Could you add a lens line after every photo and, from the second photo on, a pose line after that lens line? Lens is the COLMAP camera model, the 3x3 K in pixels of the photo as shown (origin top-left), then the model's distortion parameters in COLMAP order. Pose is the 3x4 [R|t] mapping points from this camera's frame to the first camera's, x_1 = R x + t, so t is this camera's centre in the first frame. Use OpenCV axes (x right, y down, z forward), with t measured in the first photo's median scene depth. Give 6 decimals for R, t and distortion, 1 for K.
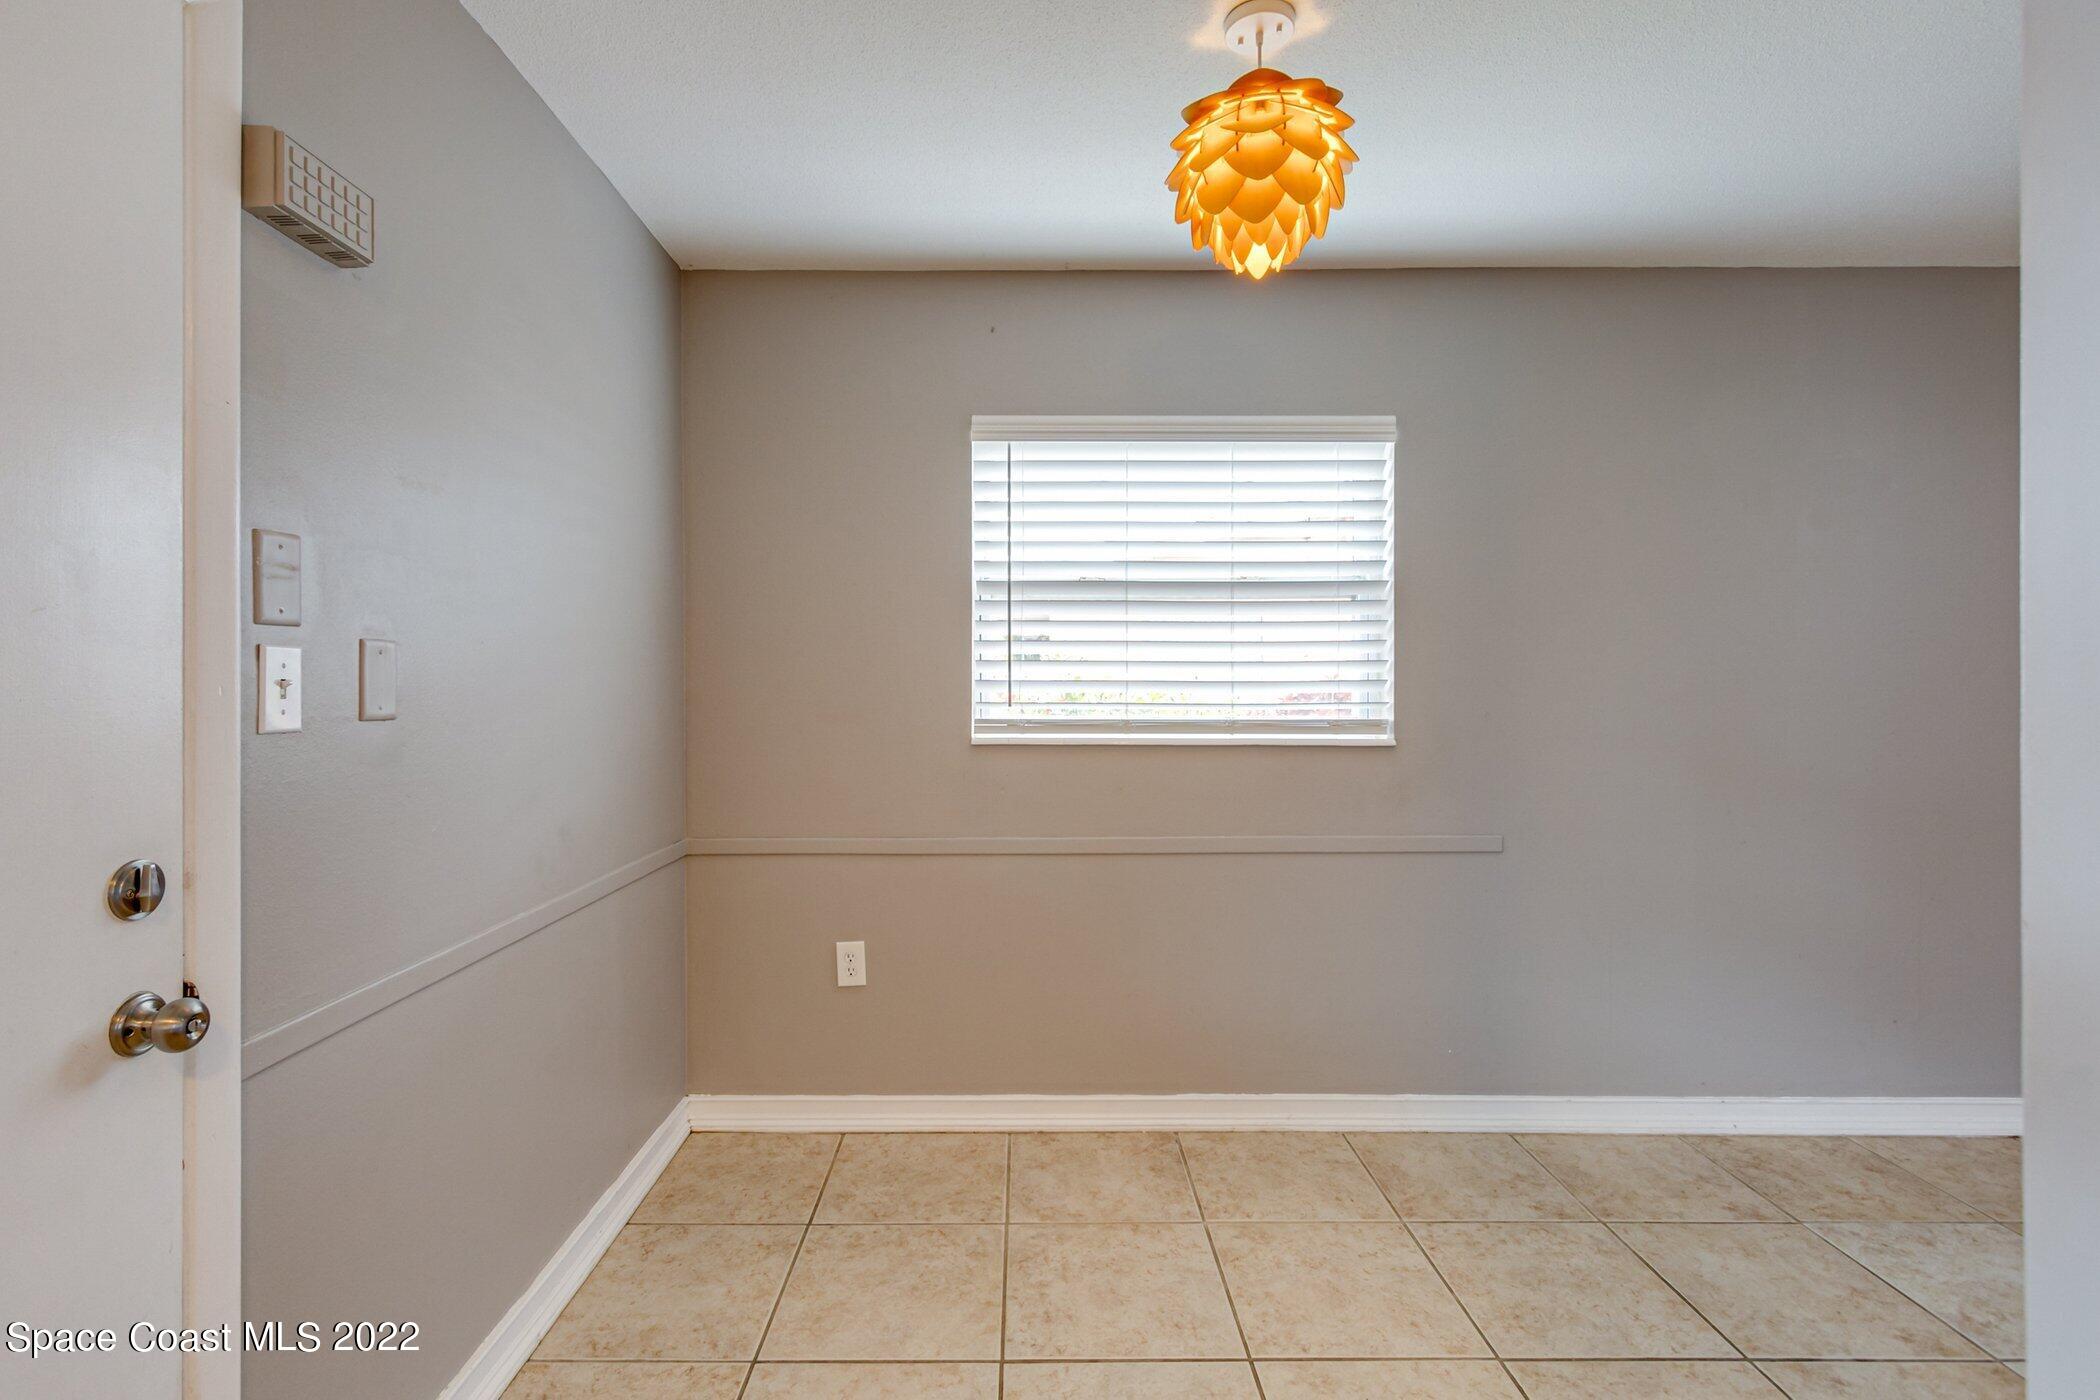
lens RADIAL K [[970.0, 0, 1035.4], [0, 970.0, 675.0], [0, 0, 1]] dist [0.005674, -0.000814]
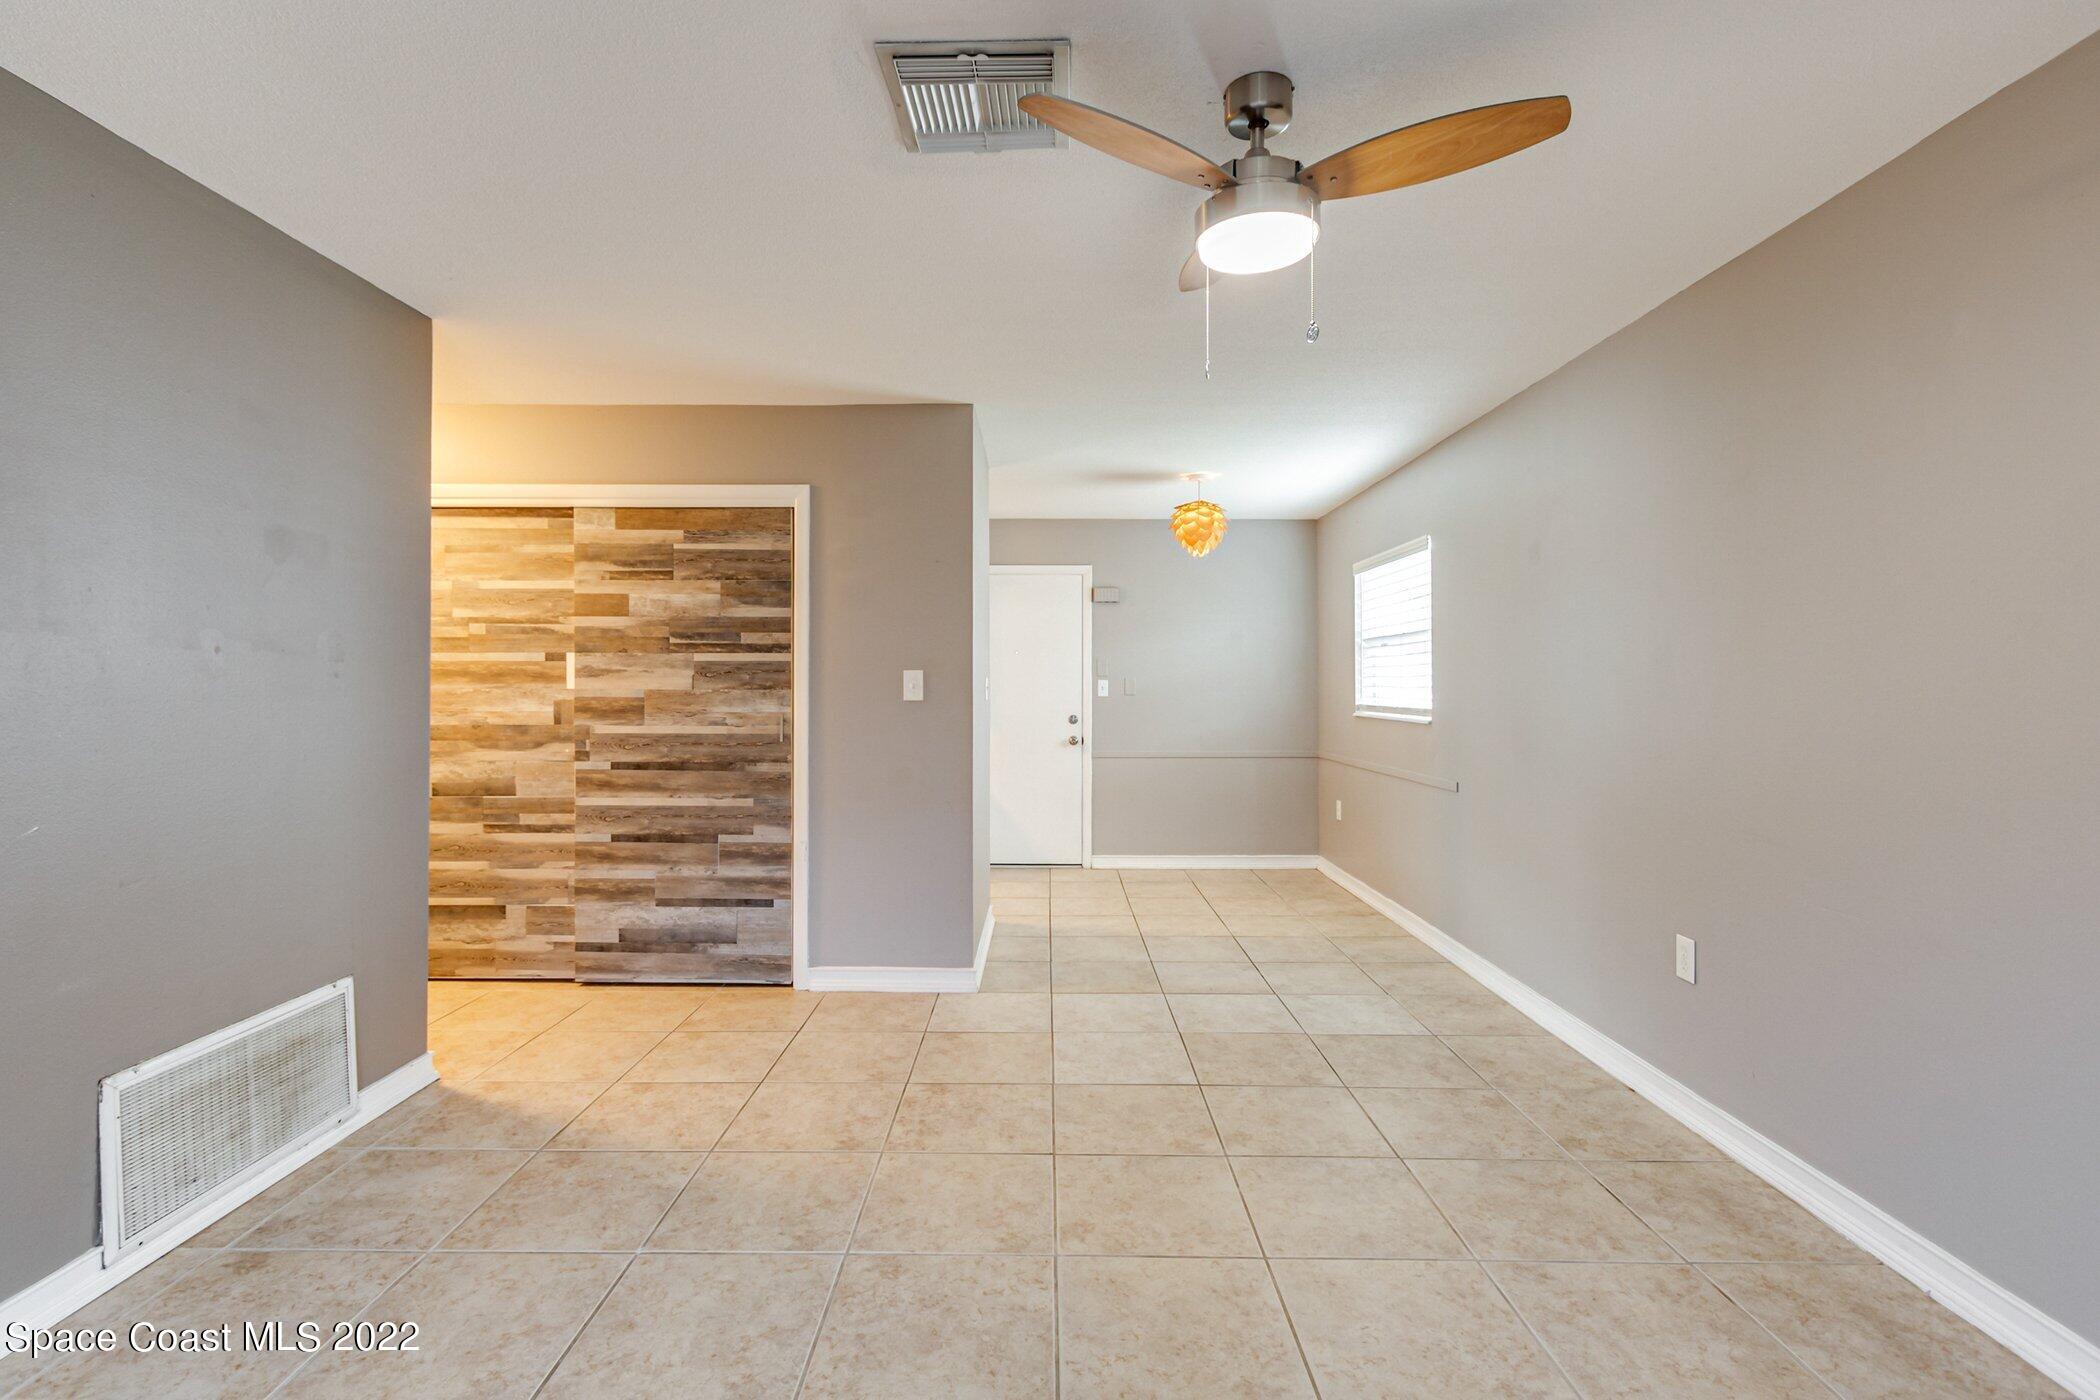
lens RADIAL K [[970.0, 0, 1035.4], [0, 970.0, 675.0], [0, 0, 1]] dist [0.005674, -0.000814]
pose [[-0.011154, -0.009717, -0.999891, 2.172343], [0.009898, 0.999903, -0.009828, -0.004112], [0.999889, -0.010007, -0.011056, 0.328952]]
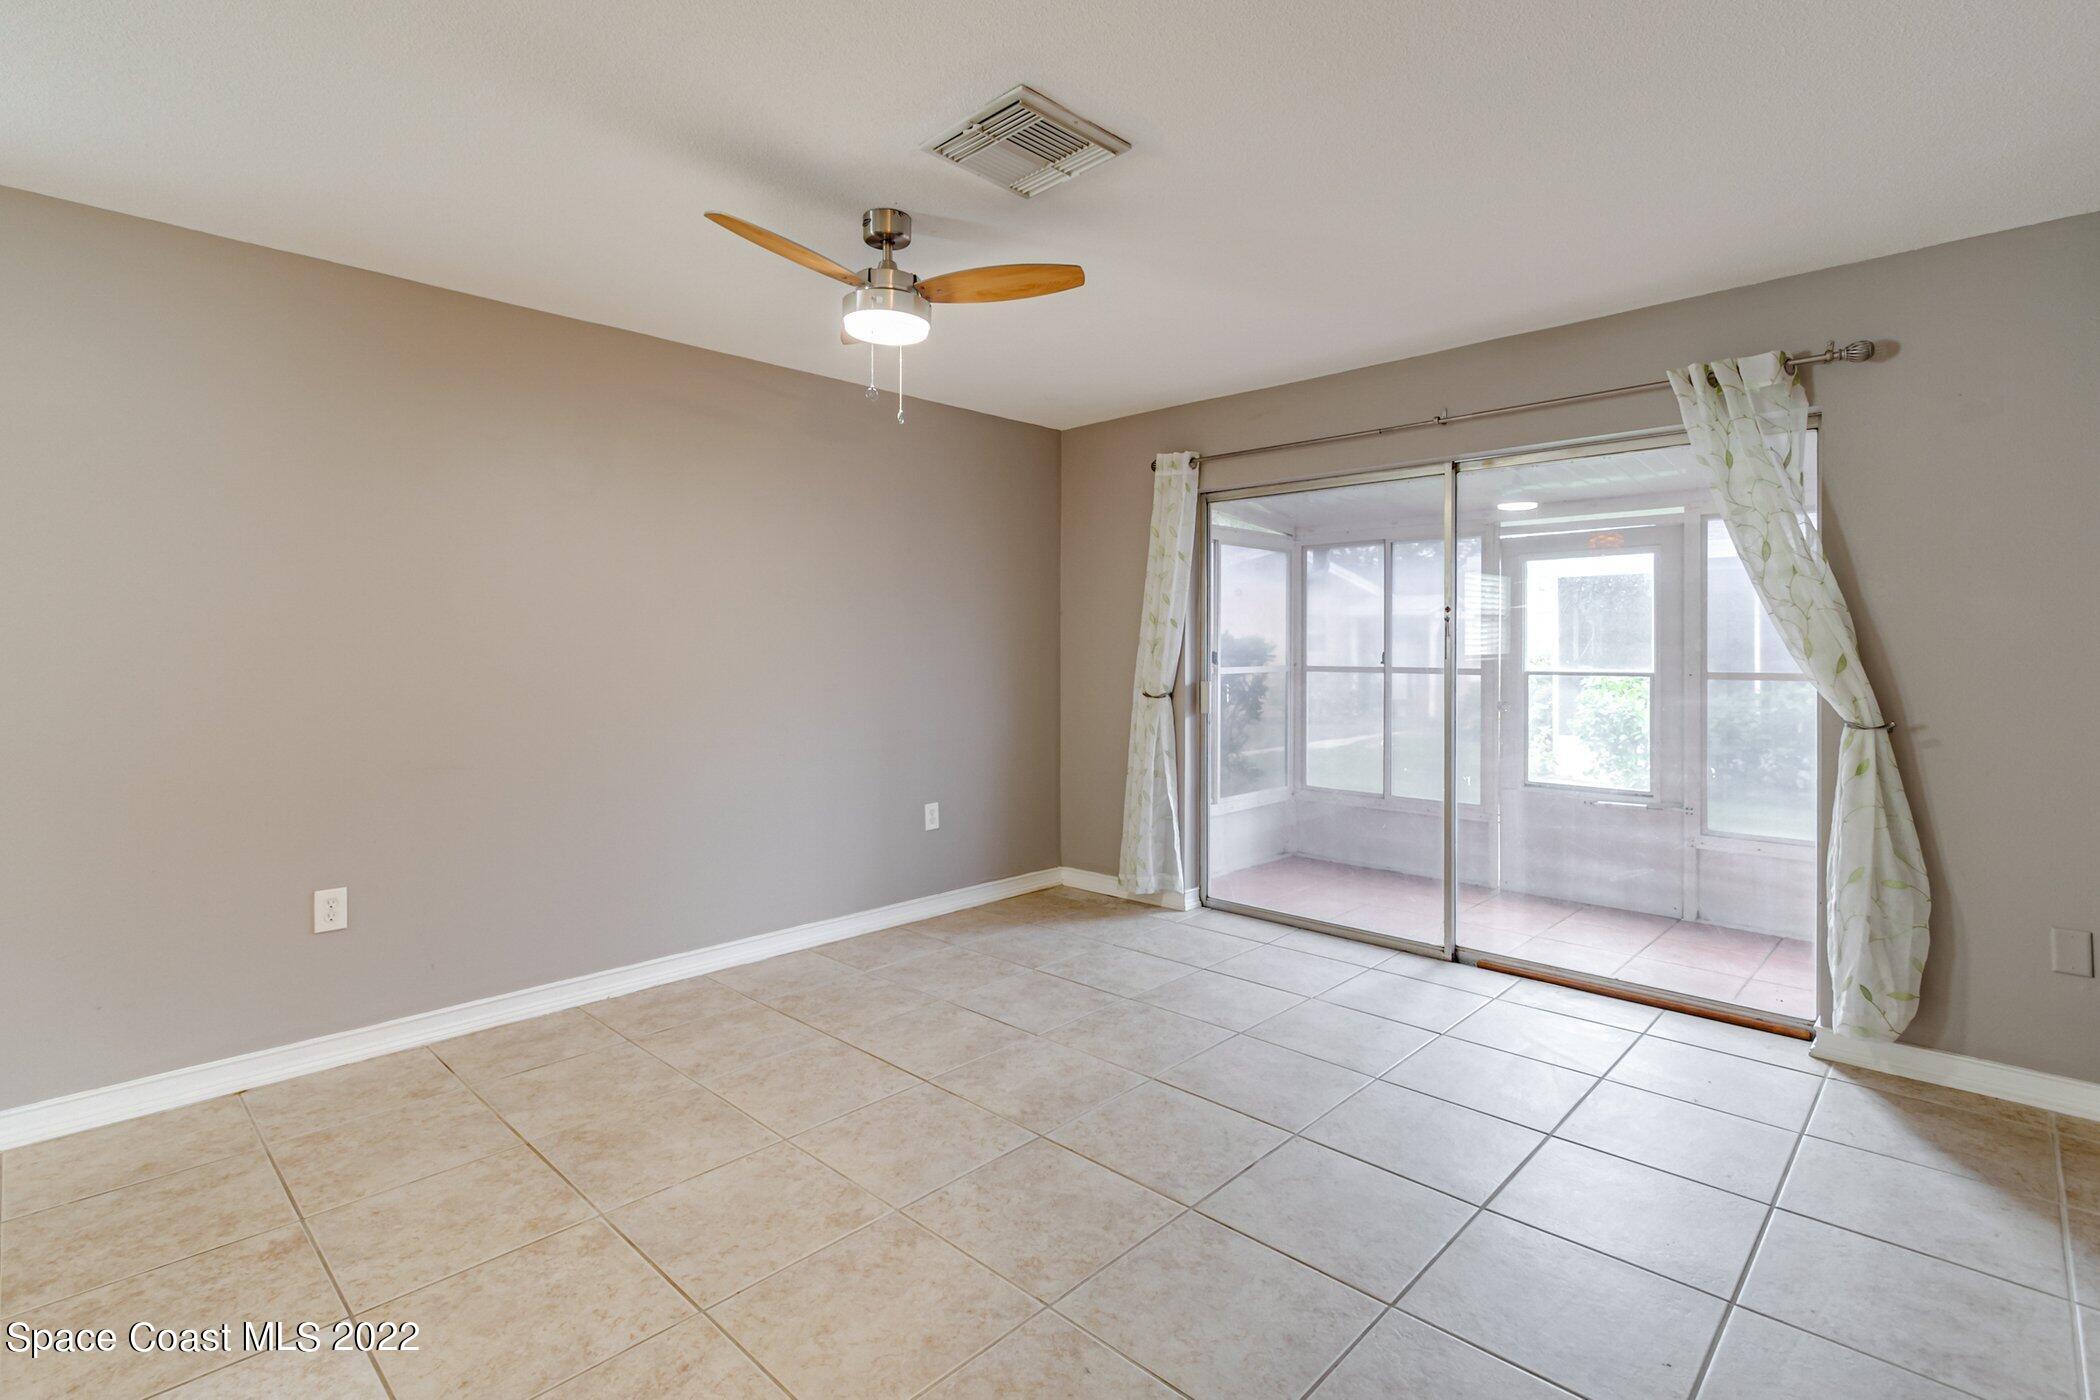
lens RADIAL K [[980.8, 0, 1038.1], [0, 980.8, 687.6], [0, 0, 1]] dist [0.001934, 0.000220]
pose [[0.697710, -0.027882, 0.715837, 0.868134], [-0.008604, 0.998844, 0.047291, -0.007835], [-0.716328, -0.039155, 0.696664, -0.307580]]
